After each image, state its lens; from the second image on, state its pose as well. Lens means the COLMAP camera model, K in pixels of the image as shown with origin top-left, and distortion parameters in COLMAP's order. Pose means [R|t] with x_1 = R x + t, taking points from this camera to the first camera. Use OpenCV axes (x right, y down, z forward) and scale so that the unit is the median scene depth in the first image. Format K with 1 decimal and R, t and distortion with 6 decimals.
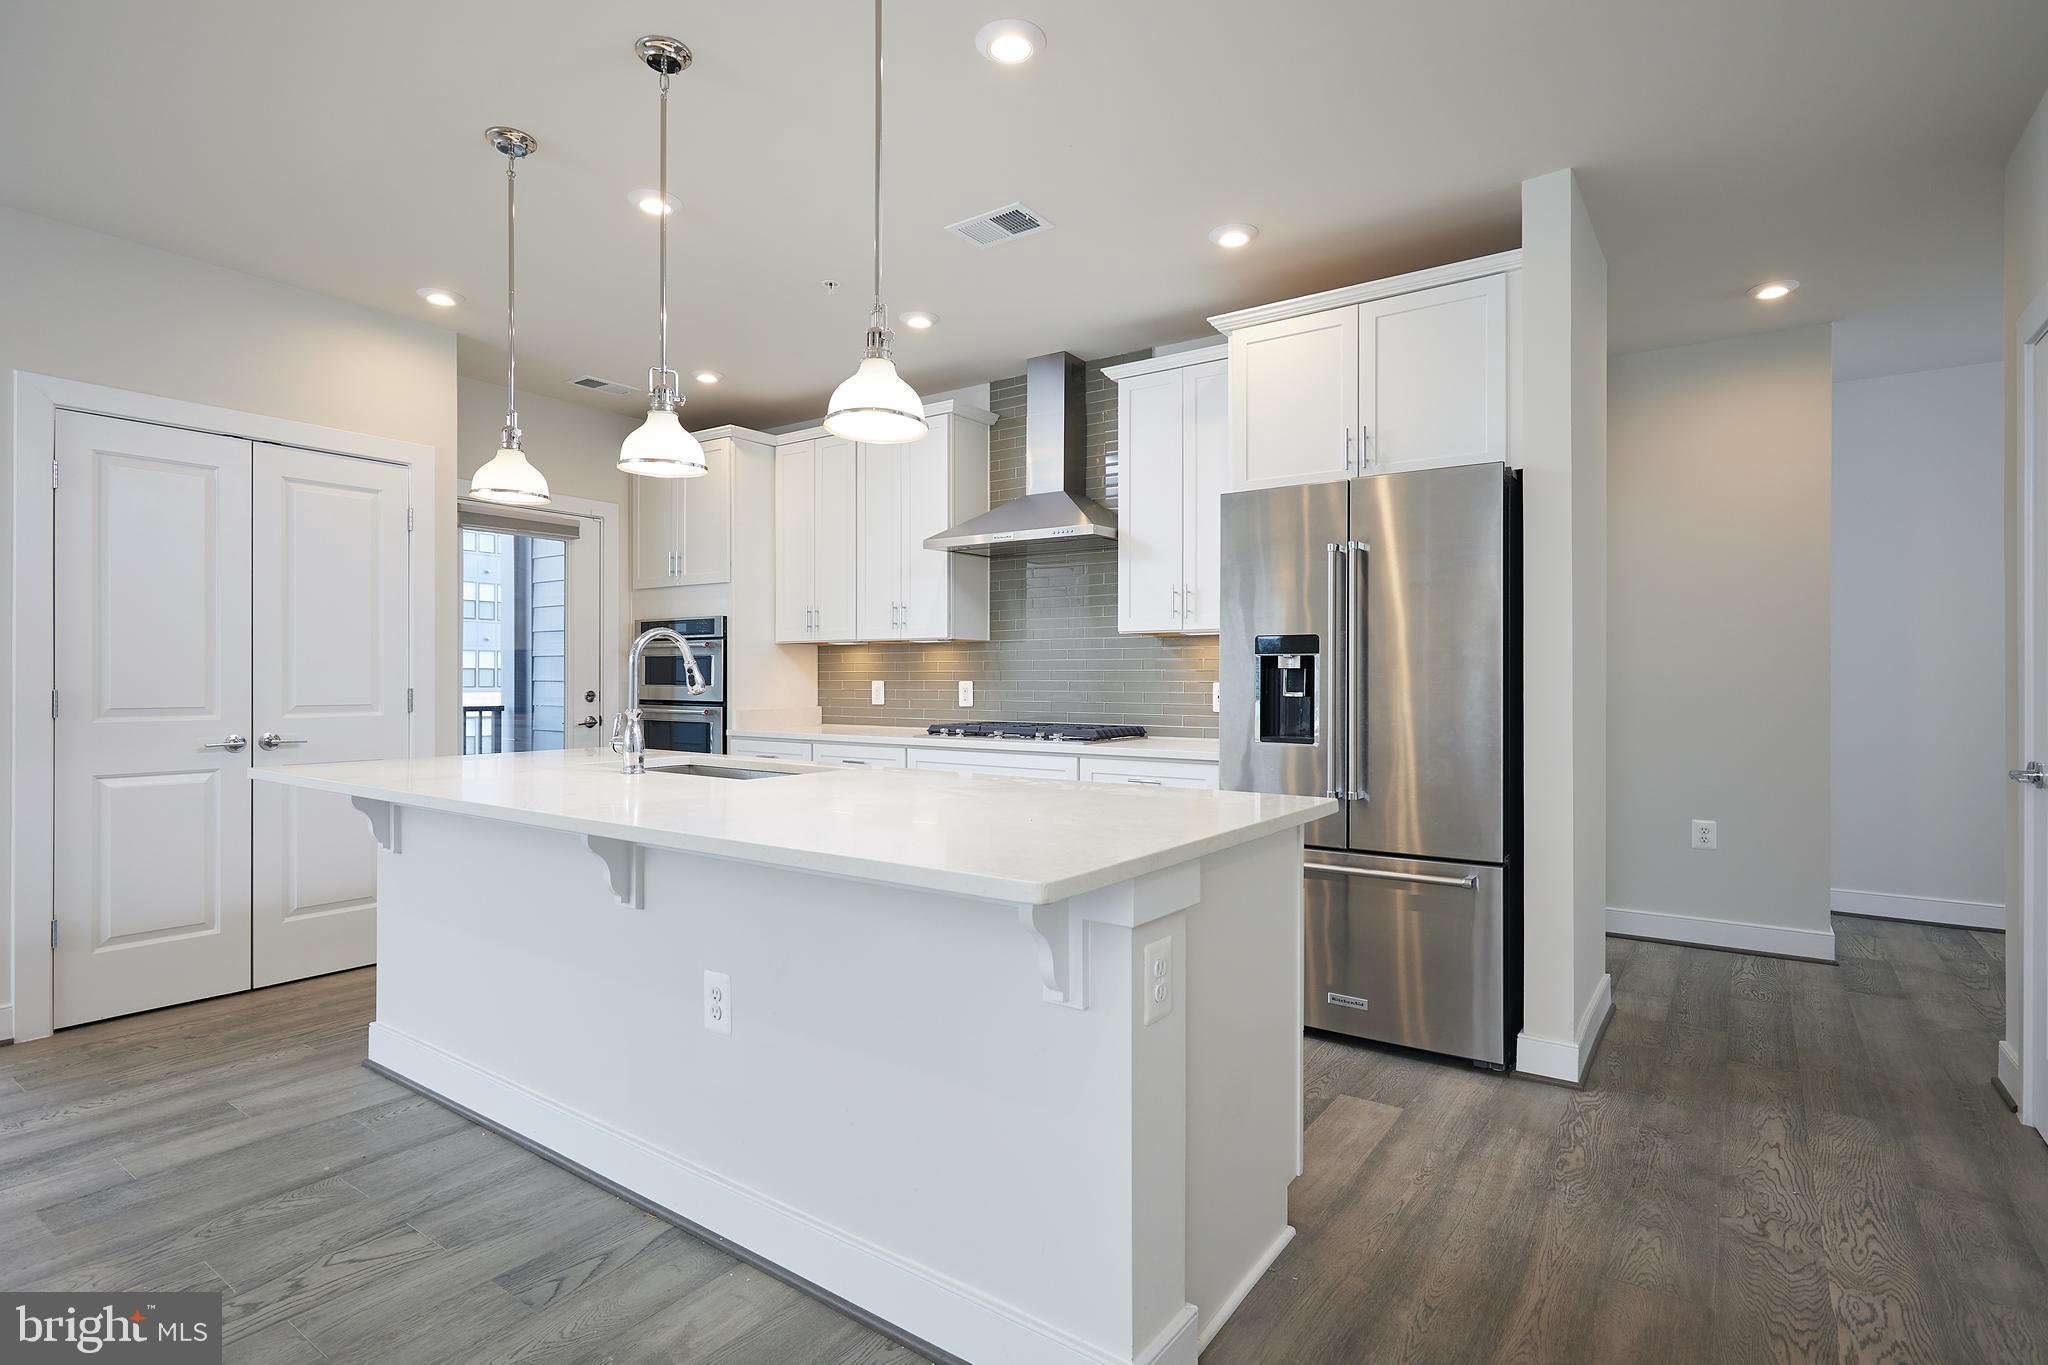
lens RADIAL K [[1001.2, 0, 1035.1], [0, 1001.2, 678.6], [0, 0, 1]] dist [0.003140, 0.000695]
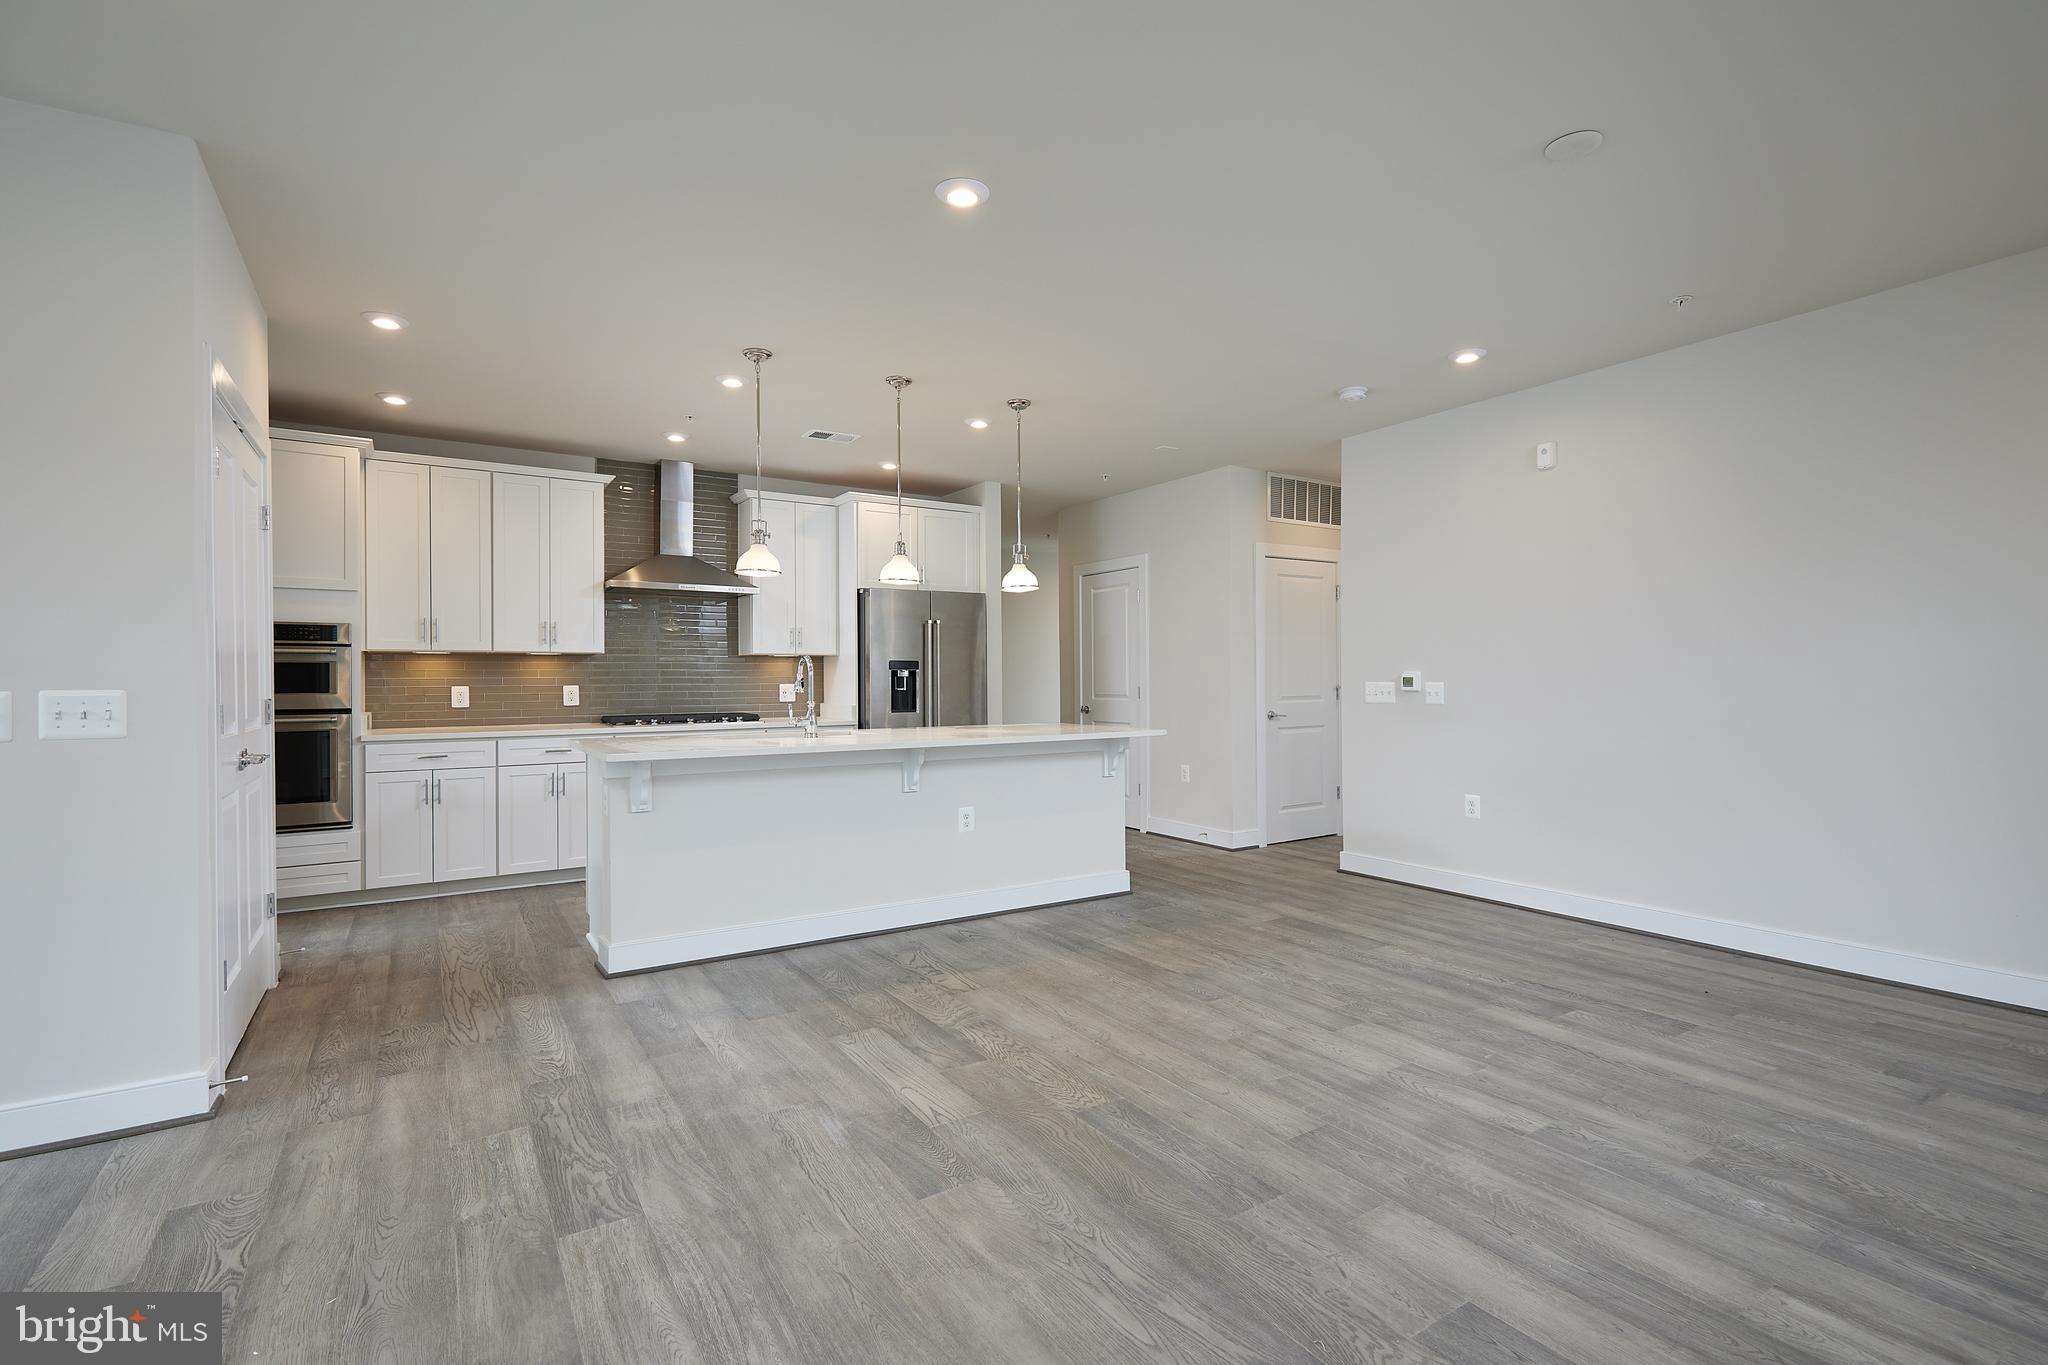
lens RADIAL K [[939.8, 0, 1031.3], [0, 939.8, 677.5], [0, 0, 1]] dist [0.002714, 0.000443]
pose [[0.374728, -0.001976, 0.927133, -1.446280], [0.004679, 0.999989, 0.000240, -0.007882], [-0.927123, 0.004248, 0.374733, 0.016510]]
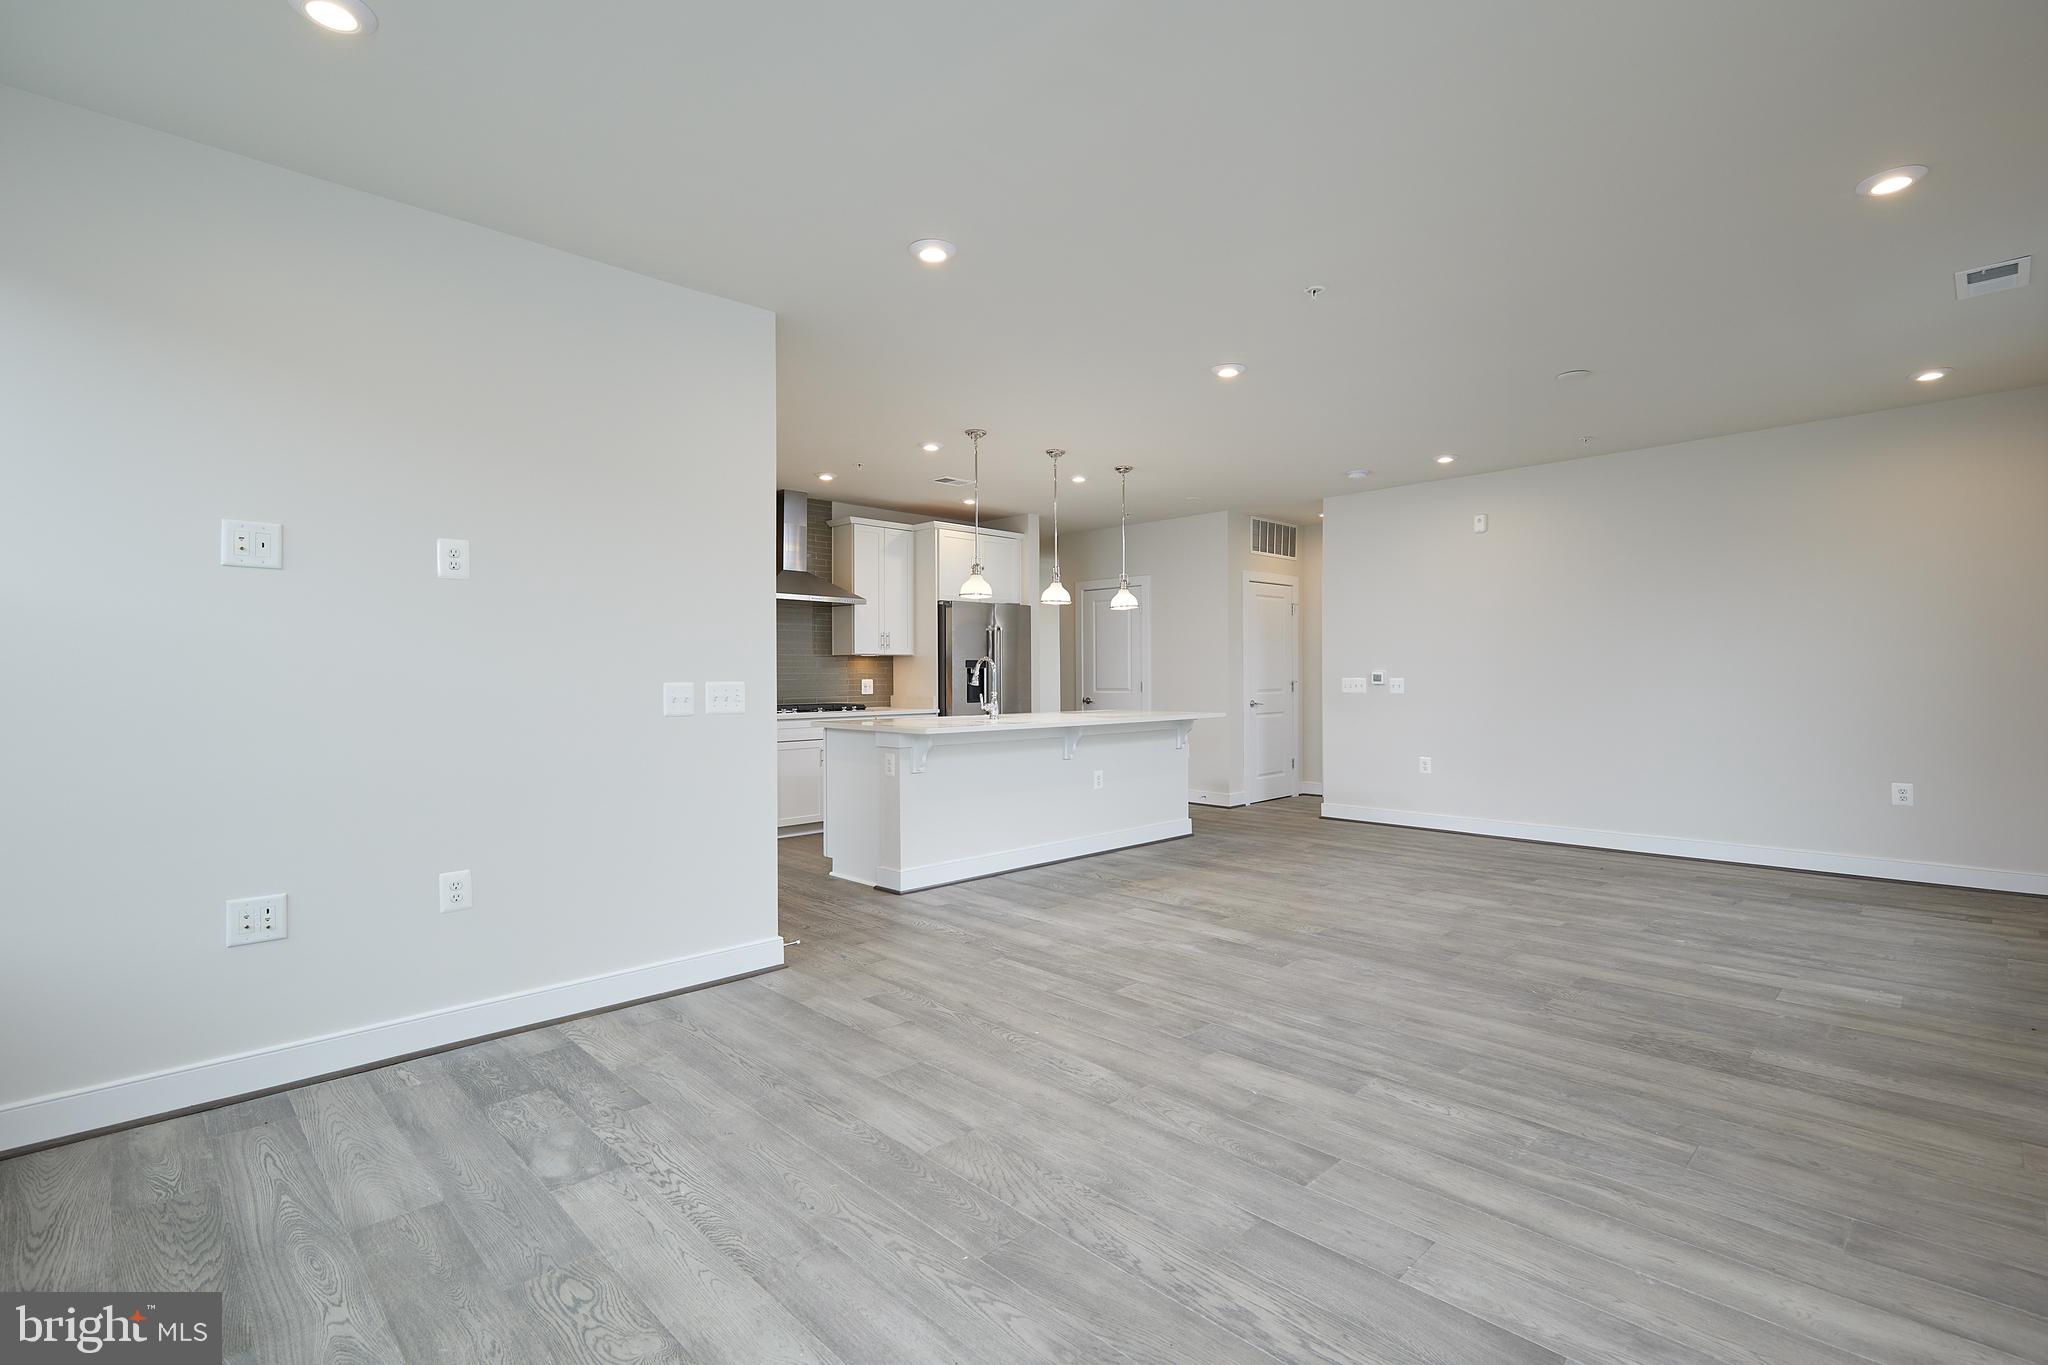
lens RADIAL K [[939.8, 0, 1029.1], [0, 939.8, 676.0], [0, 0, 1]] dist [0.002714, 0.000443]
pose [[0.182331, -0.002604, 0.983234, -2.053745], [0.003326, 0.999992, 0.002032, -0.008668], [-0.983231, 0.002900, 0.182339, 0.419743]]
